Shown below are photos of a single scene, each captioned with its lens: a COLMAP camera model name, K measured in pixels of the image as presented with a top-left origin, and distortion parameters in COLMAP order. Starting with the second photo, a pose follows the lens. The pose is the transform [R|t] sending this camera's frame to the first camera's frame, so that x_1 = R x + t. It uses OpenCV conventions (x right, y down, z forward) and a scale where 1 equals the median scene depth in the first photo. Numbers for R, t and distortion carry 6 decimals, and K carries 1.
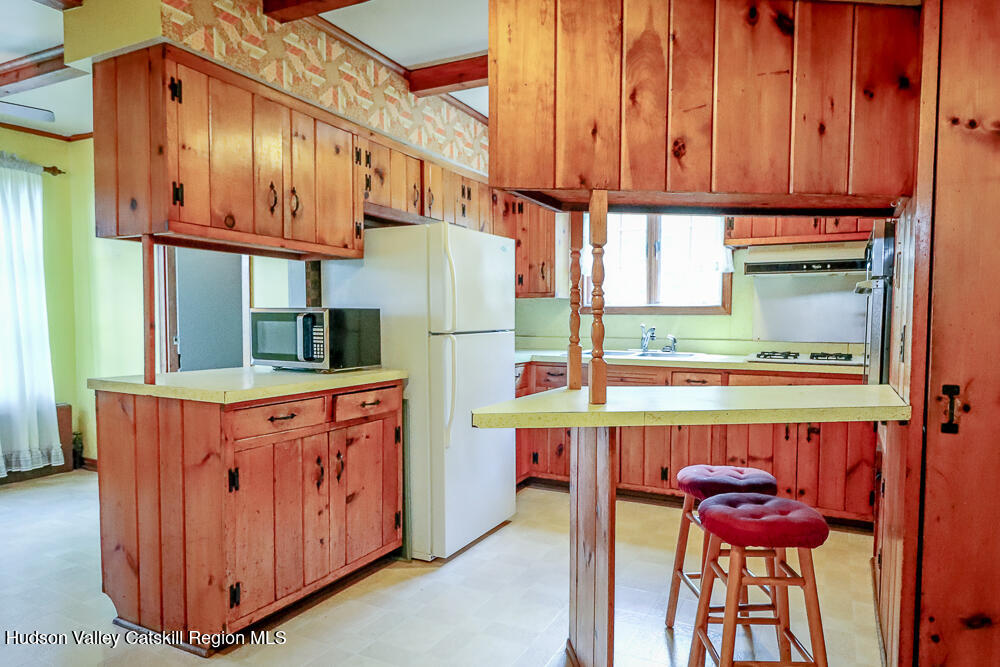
lens RADIAL K [[599.2, 0, 501.7], [0, 599.2, 338.6], [0, 0, 1]] dist [0.006977, 0.000067]
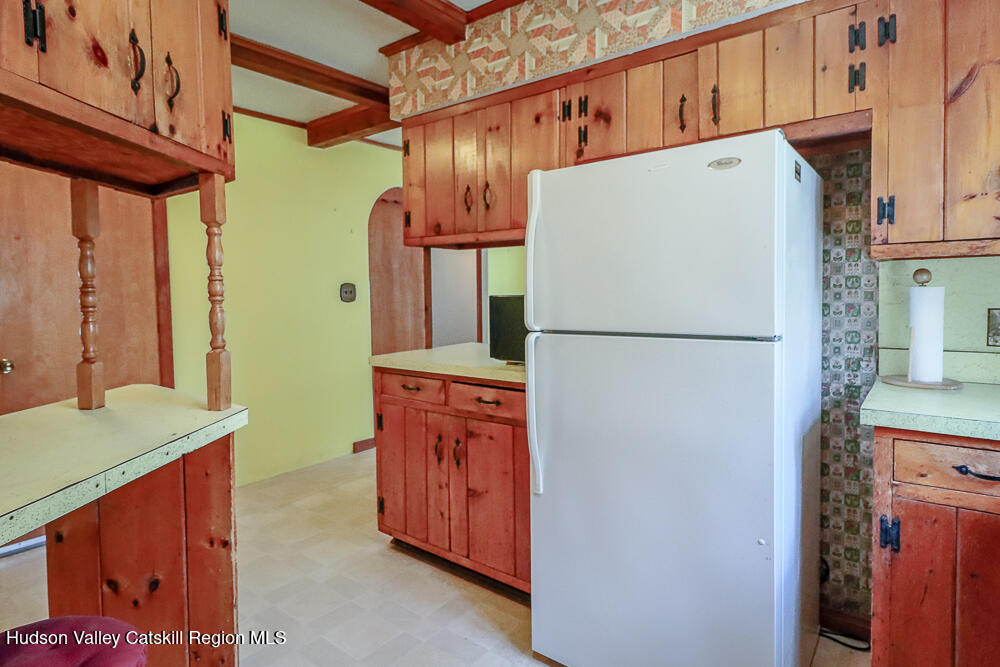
lens RADIAL K [[547.9, 0, 494.5], [0, 547.9, 311.0], [0, 0, 1]] dist [0.007544, 0.000618]
pose [[-0.167557, 0.028157, -0.985460, 0.629489], [-0.029426, 0.999004, 0.033547, -0.059372], [0.985423, 0.034619, -0.166562, 1.225906]]
